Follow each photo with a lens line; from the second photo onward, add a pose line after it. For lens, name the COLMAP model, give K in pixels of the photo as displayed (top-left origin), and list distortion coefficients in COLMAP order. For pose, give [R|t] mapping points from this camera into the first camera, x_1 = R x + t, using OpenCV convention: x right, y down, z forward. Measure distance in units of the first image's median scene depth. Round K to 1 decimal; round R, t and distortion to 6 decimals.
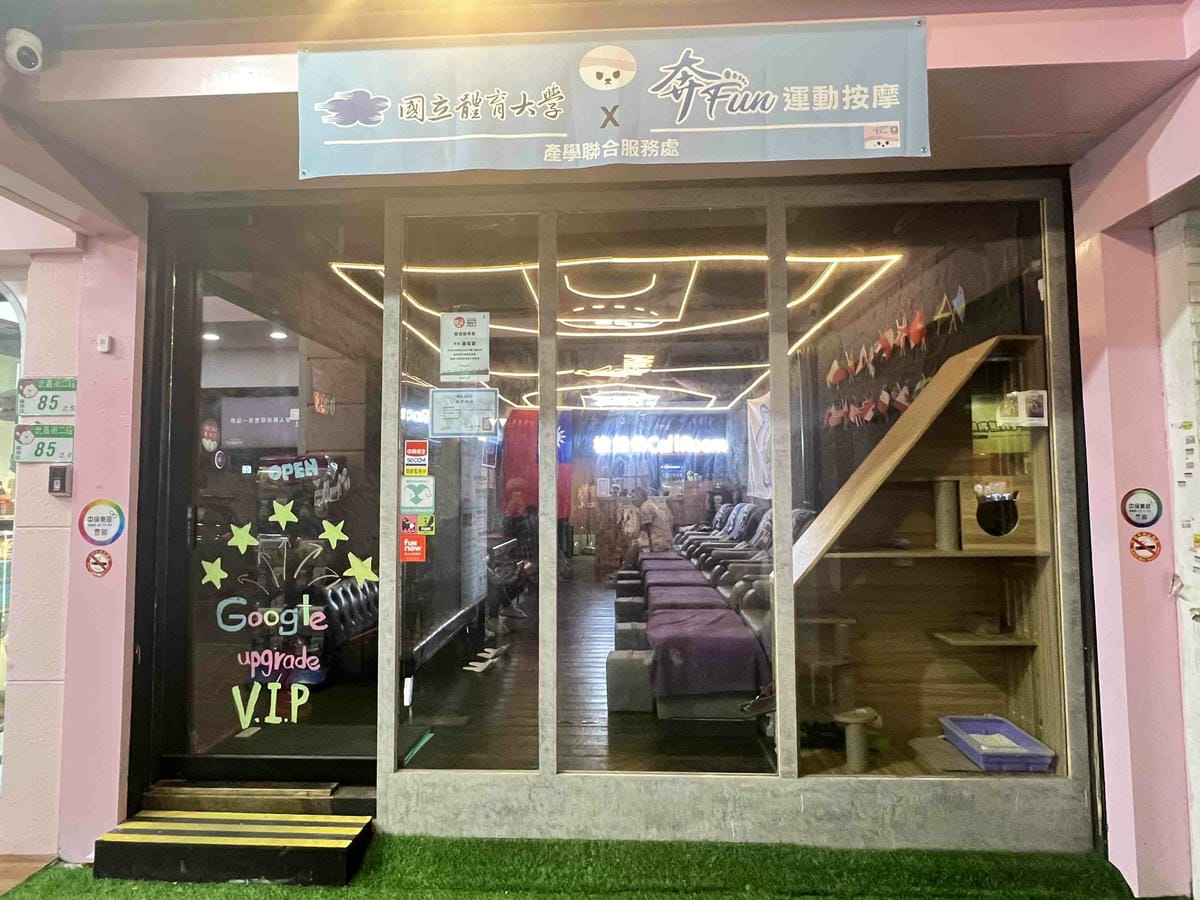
lens RADIAL K [[643.6, 0, 600.0], [0, 643.6, 450.0], [0, 0, 1]] dist [-0.000153, 0.000069]
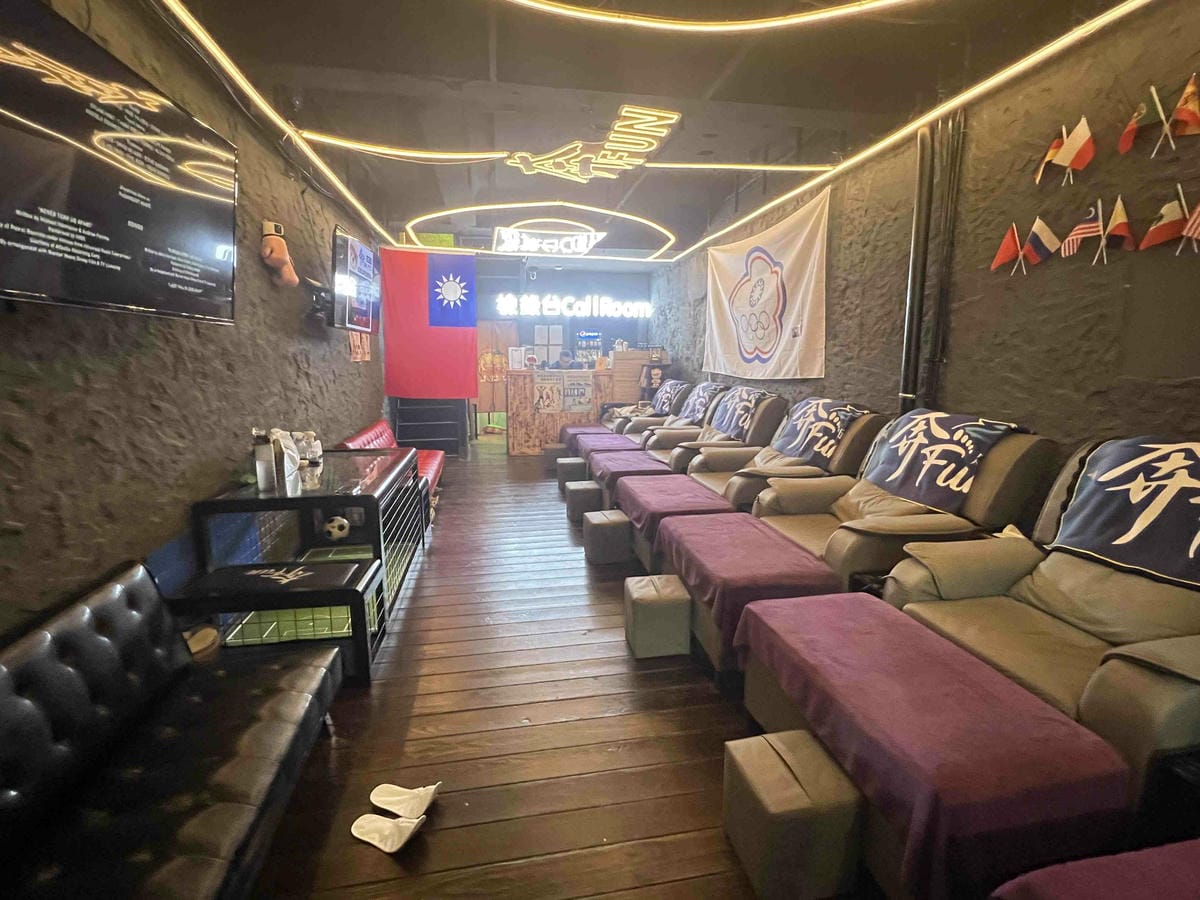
lens RADIAL K [[535.8, 0, 600.0], [0, 535.8, 450.0], [0, 0, 1]] dist [-0.000459, -0.000066]
pose [[0.975109, -0.033891, 0.219121, -0.052483], [-0.020309, 0.970443, 0.240473, 0.006627], [-0.220795, -0.238937, 0.945600, 0.366522]]
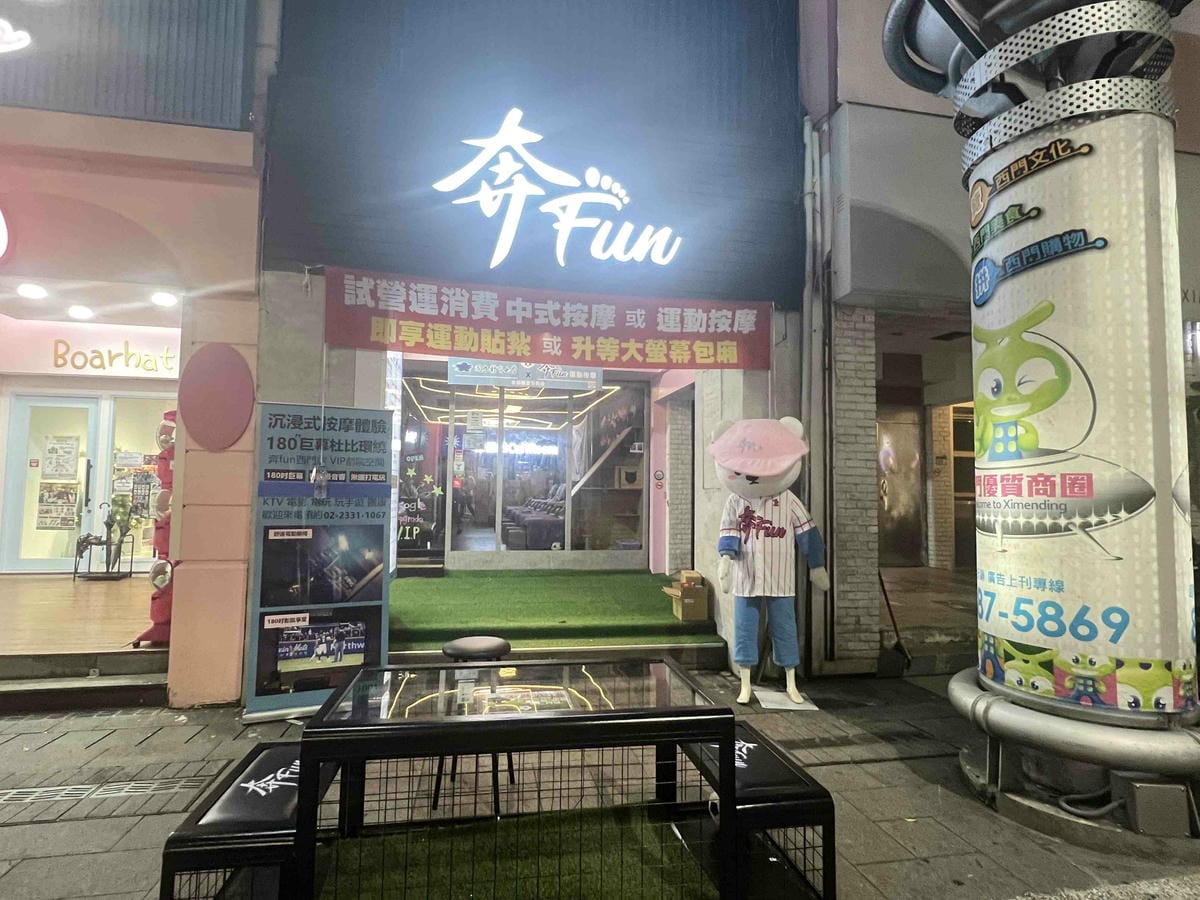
lens RADIAL K [[604.7, 0, 600.0], [0, 604.7, 450.0], [0, 0, 1]] dist [0.000554, 0.000002]
pose [[0.965908, 0.034694, 0.256552, -0.119834], [-0.035244, 0.999376, -0.002455, -0.010333], [-0.256477, -0.006671, 0.966527, -0.662037]]
